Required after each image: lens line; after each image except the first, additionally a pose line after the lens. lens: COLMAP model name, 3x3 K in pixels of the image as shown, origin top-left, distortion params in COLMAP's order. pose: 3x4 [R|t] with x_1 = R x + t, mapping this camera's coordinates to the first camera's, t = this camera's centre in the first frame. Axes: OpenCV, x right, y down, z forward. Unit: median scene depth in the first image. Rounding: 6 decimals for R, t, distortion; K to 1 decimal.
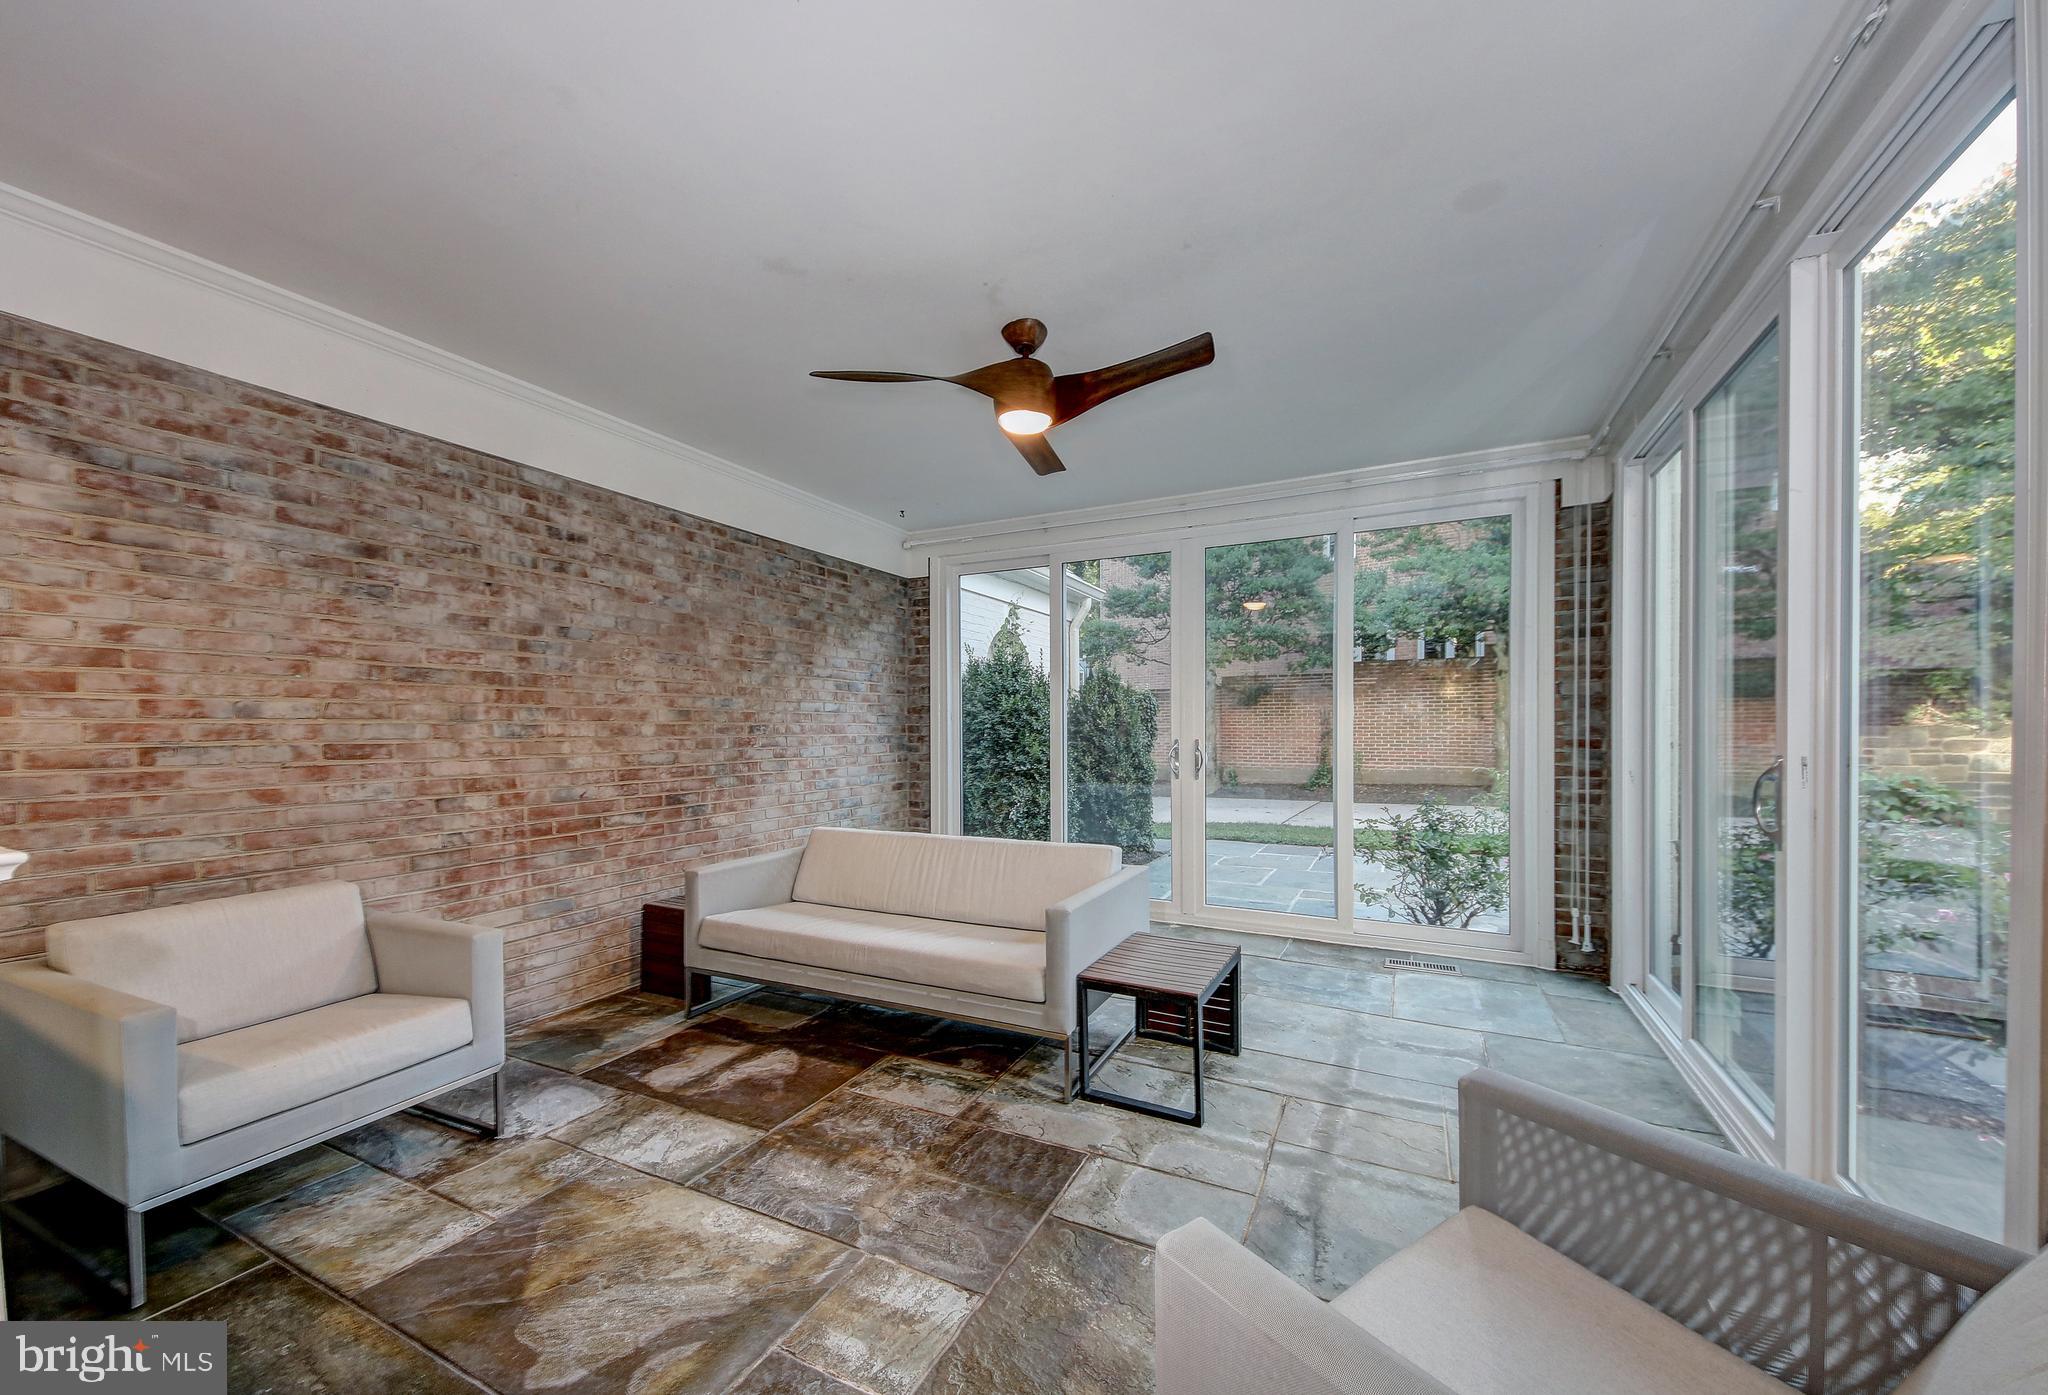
lens RADIAL K [[773.3, 0, 1029.8], [0, 773.3, 737.7], [0, 0, 1]] dist [0.021506, 0.000029]
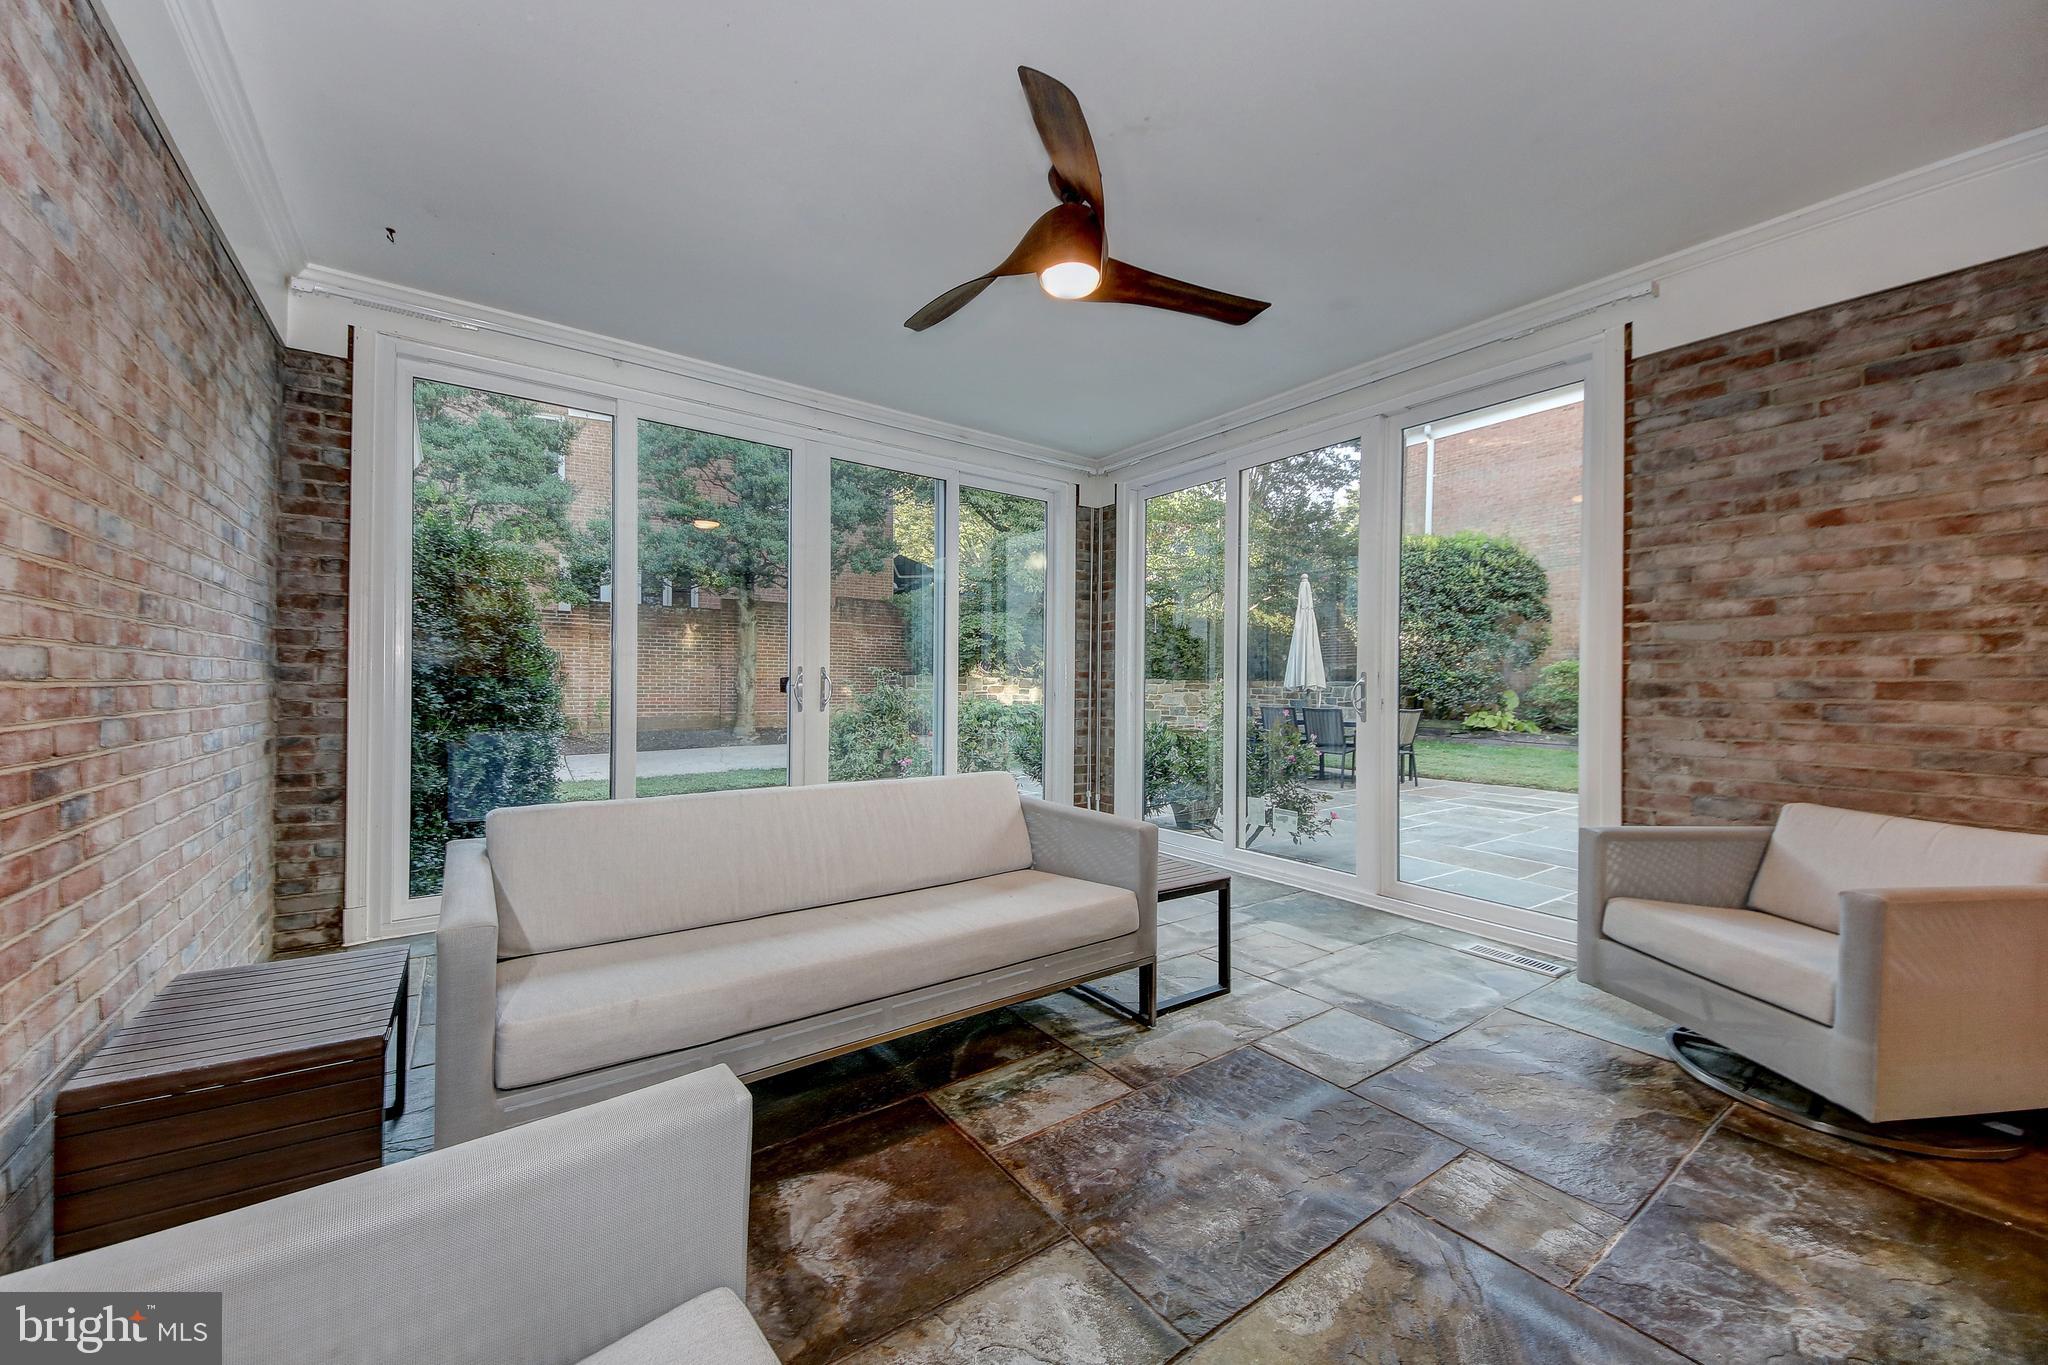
lens RADIAL K [[773.3, 0, 1025.2], [0, 773.3, 684.4], [0, 0, 1]] dist [0.014300, -0.000437]
pose [[0.460876, 0.009434, 0.887414, -0.762088], [0.001433, 0.999934, -0.011374, 0.054640], [-0.887463, 0.006514, 0.460832, 0.614490]]
